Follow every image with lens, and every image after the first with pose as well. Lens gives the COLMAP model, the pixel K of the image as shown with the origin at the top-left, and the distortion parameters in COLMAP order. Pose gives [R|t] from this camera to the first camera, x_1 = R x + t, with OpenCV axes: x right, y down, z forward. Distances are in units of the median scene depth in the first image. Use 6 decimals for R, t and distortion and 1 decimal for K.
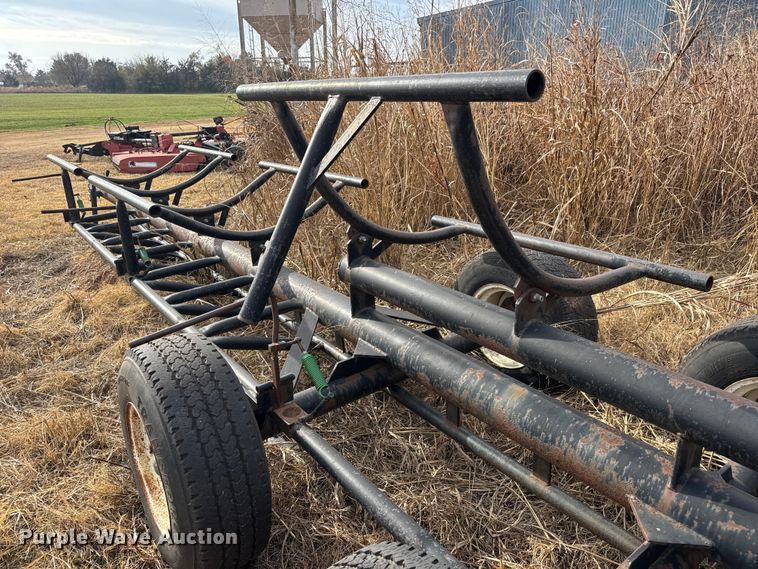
lens RADIAL K [[532.5, 0, 385.7], [0, 532.5, 283.3], [0, 0, 1]] dist [0.094304, -0.122957]
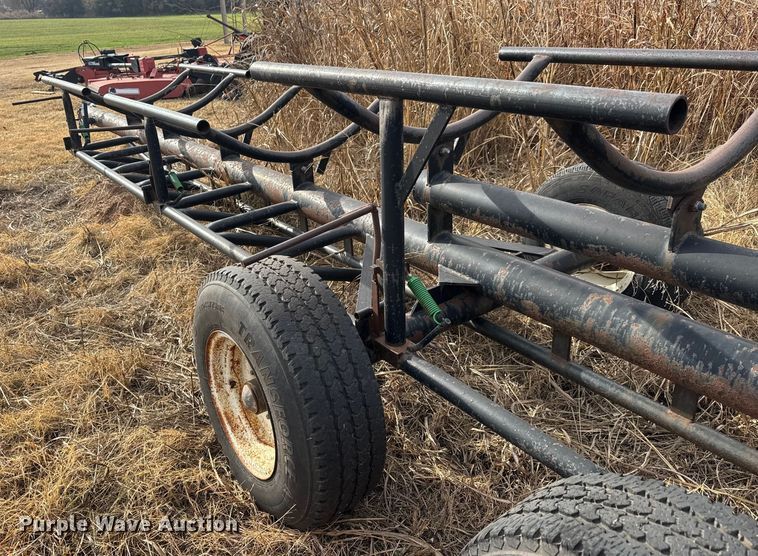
lens RADIAL K [[580.5, 0, 350.0], [0, 580.5, 253.0], [0, 0, 1]] dist [0.117168, -0.171565]
pose [[0.999497, -0.009838, -0.030149, -0.128053], [0.011274, 0.998793, 0.047809, 0.026336], [0.029643, -0.048125, 0.998401, 0.020155]]
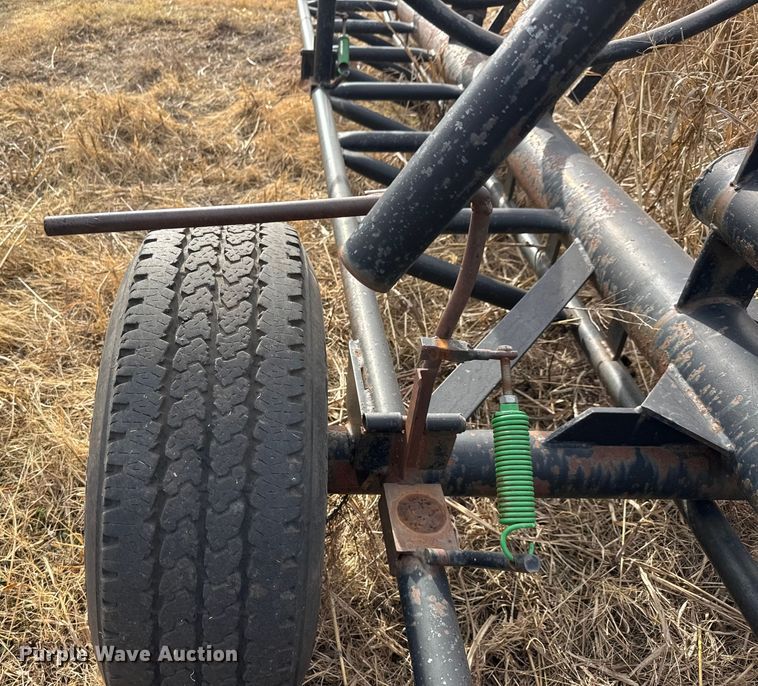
lens RADIAL K [[653.7, 0, 317.9], [0, 653.7, 353.7], [0, 0, 1]] dist [0.015118, -0.006276]
pose [[0.819193, 0.414343, -0.396539, -0.057432], [-0.277580, 0.891481, 0.358066, -0.006288], [0.501869, -0.183254, 0.845308, 0.338552]]
